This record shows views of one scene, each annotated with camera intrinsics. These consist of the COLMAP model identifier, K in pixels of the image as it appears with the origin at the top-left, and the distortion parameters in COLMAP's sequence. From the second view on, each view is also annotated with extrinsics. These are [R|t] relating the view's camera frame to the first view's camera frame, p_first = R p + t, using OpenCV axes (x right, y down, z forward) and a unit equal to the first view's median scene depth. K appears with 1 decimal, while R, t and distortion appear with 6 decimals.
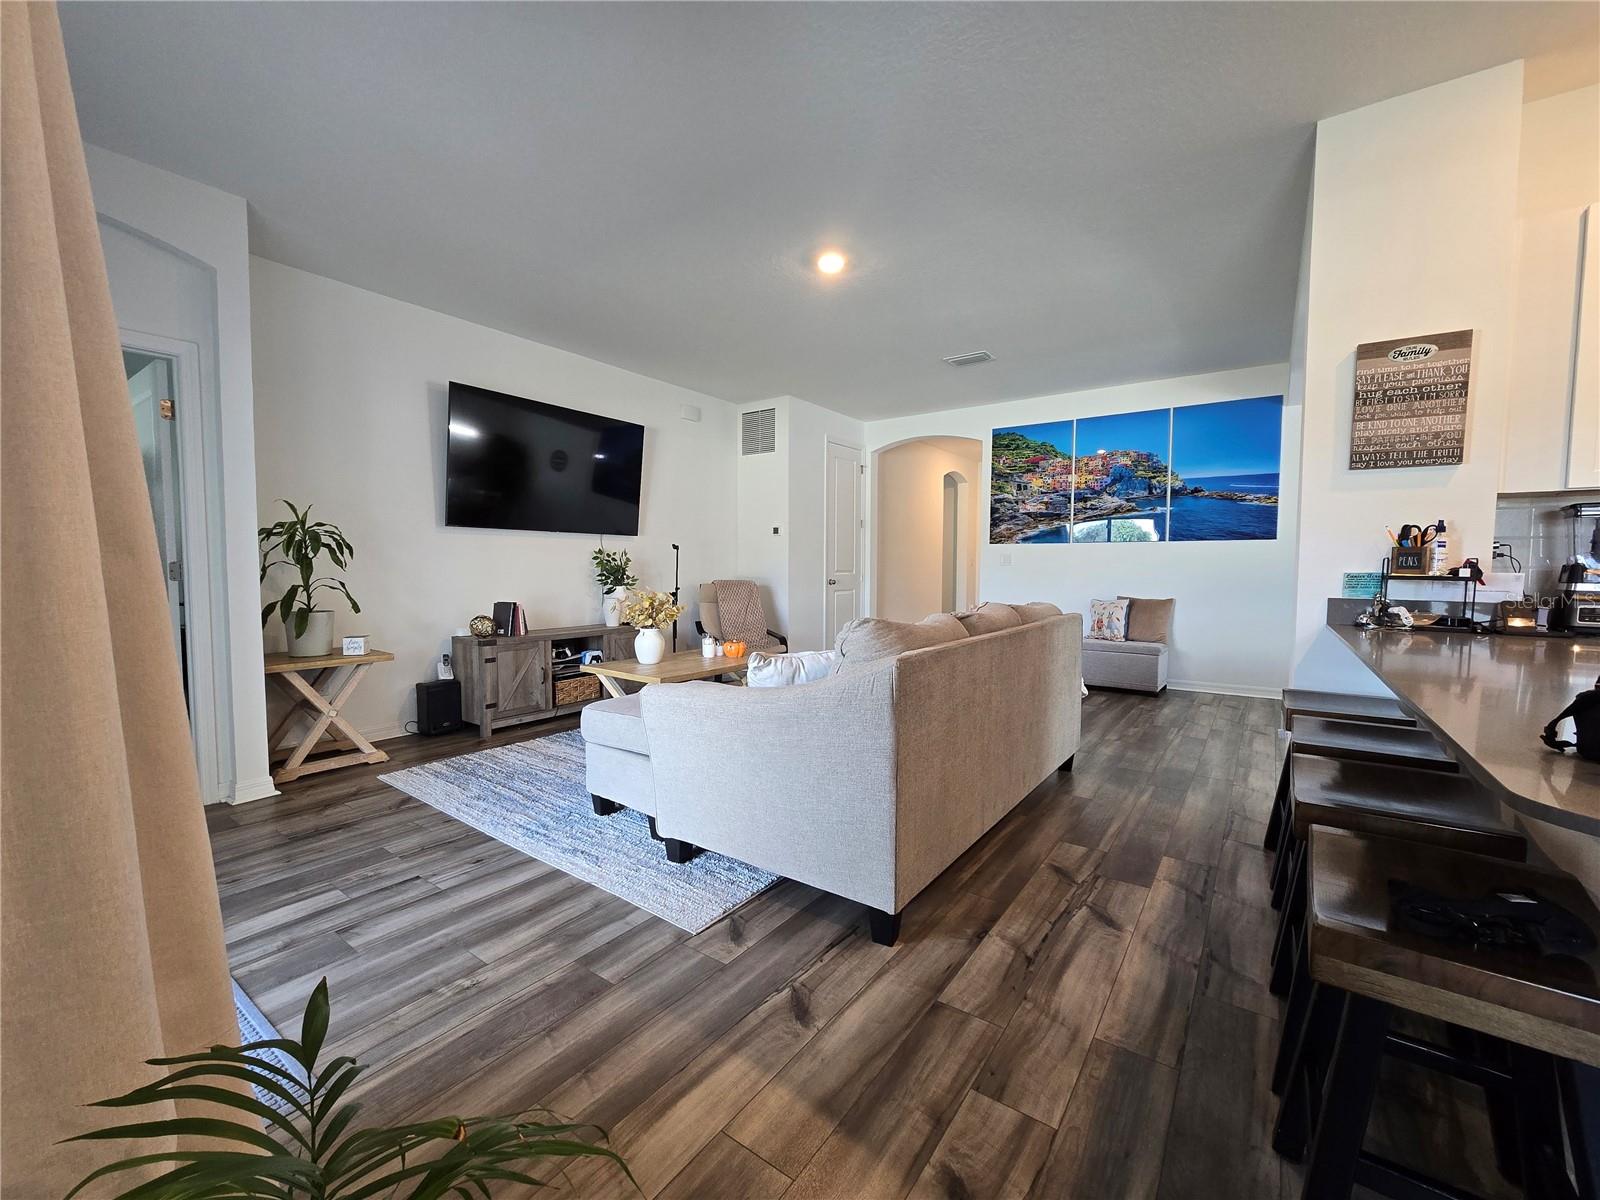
lens RADIAL K [[656.2, 0, 798.8], [0, 656.2, 599.9], [0, 0, 1]] dist [-0.009382, 0.002091]
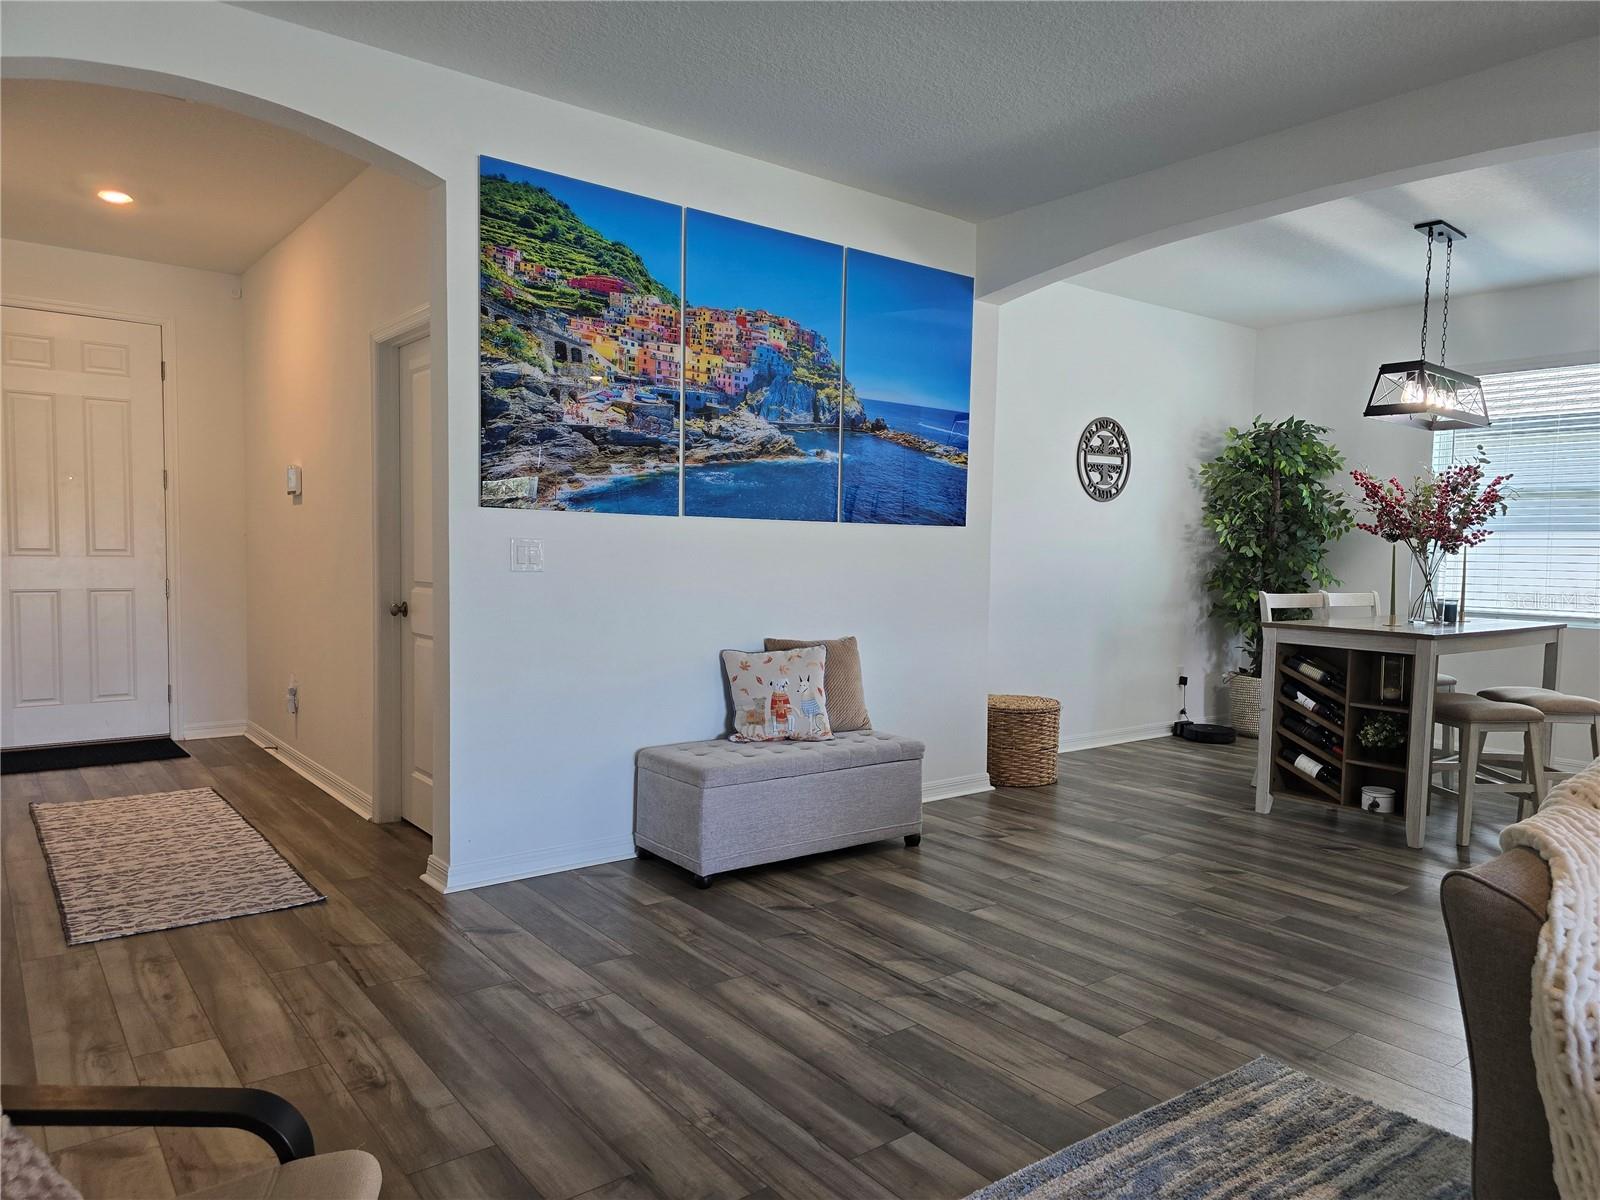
lens RADIAL K [[1068.1, 0, 809.1], [0, 1068.1, 610.2], [0, 0, 1]] dist [0.024071, -0.014966]
pose [[0.268383, -0.052808, 0.961864, -0.344159], [0.036348, 0.998340, 0.044669, -0.096764], [-0.962626, 0.022974, 0.269857, 1.297654]]
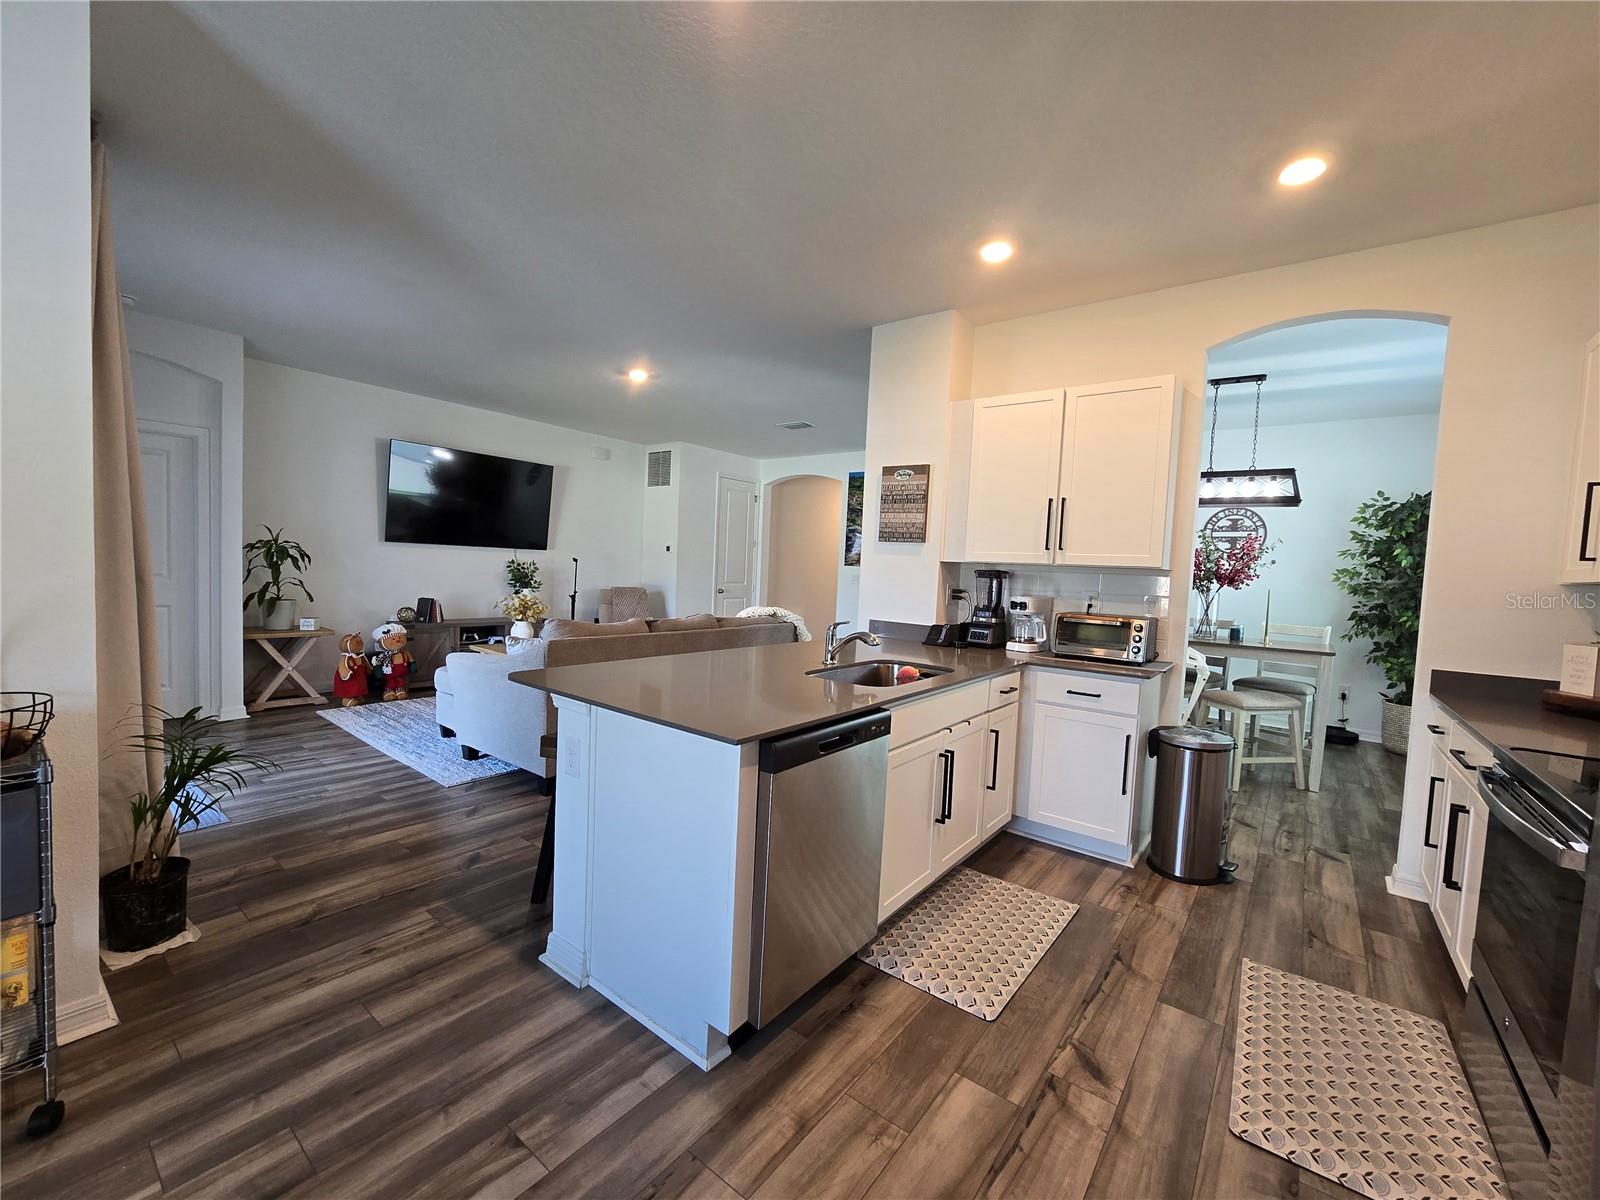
lens RADIAL K [[656.2, 0, 801.2], [0, 656.2, 601.1], [0, 0, 1]] dist [-0.009382, 0.002091]
pose [[0.998676, 0.041916, -0.029829, 0.465213], [-0.041967, 0.999118, -0.001102, -0.026328], [0.029757, 0.002352, 0.999554, -0.433053]]
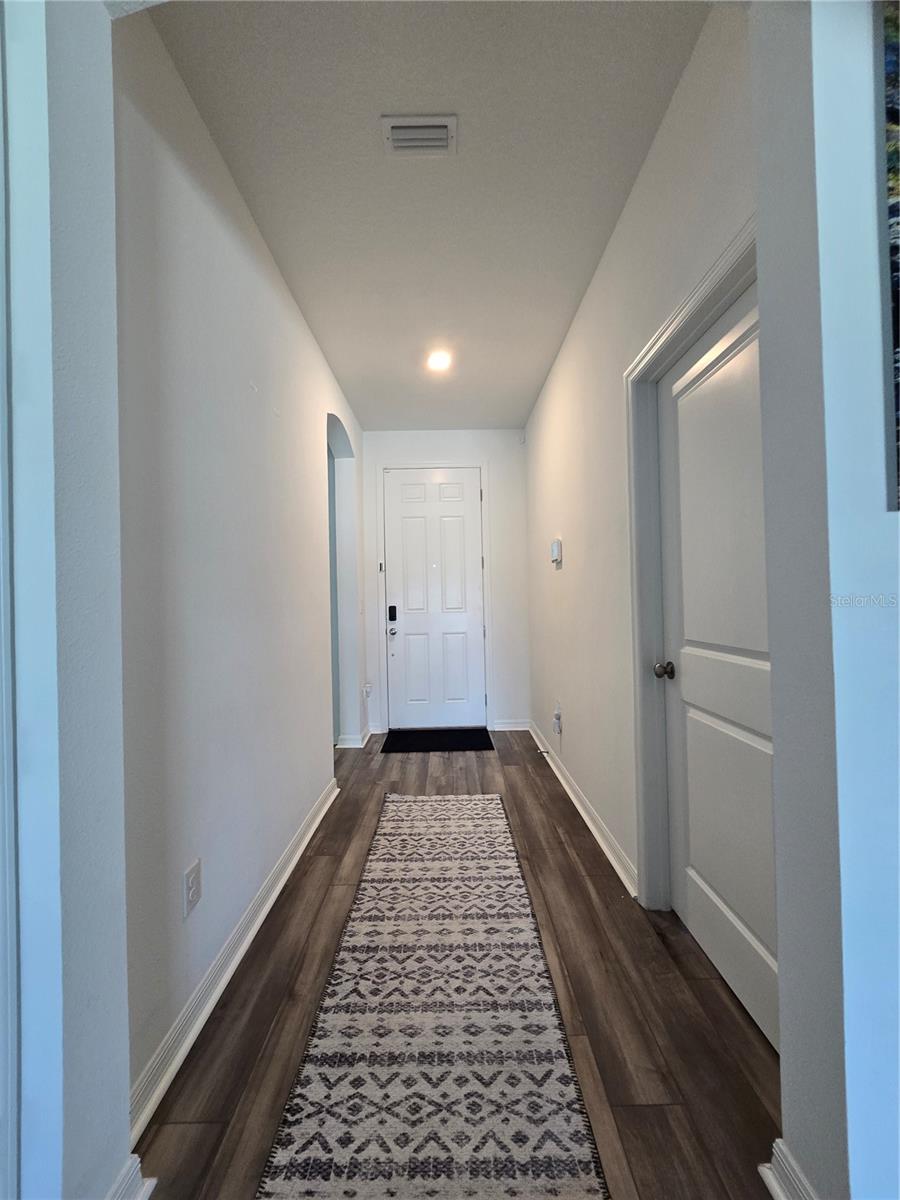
lens RADIAL K [[492.2, 0, 451.3], [0, 492.2, 596.0], [0, 0, 1]] dist [-0.009382, 0.002091]
pose [[0.803947, -0.013554, 0.594546, 0.123917], [0.056093, 0.997011, -0.053120, -0.116648], [-0.592050, 0.076056, 0.802305, 1.702475]]
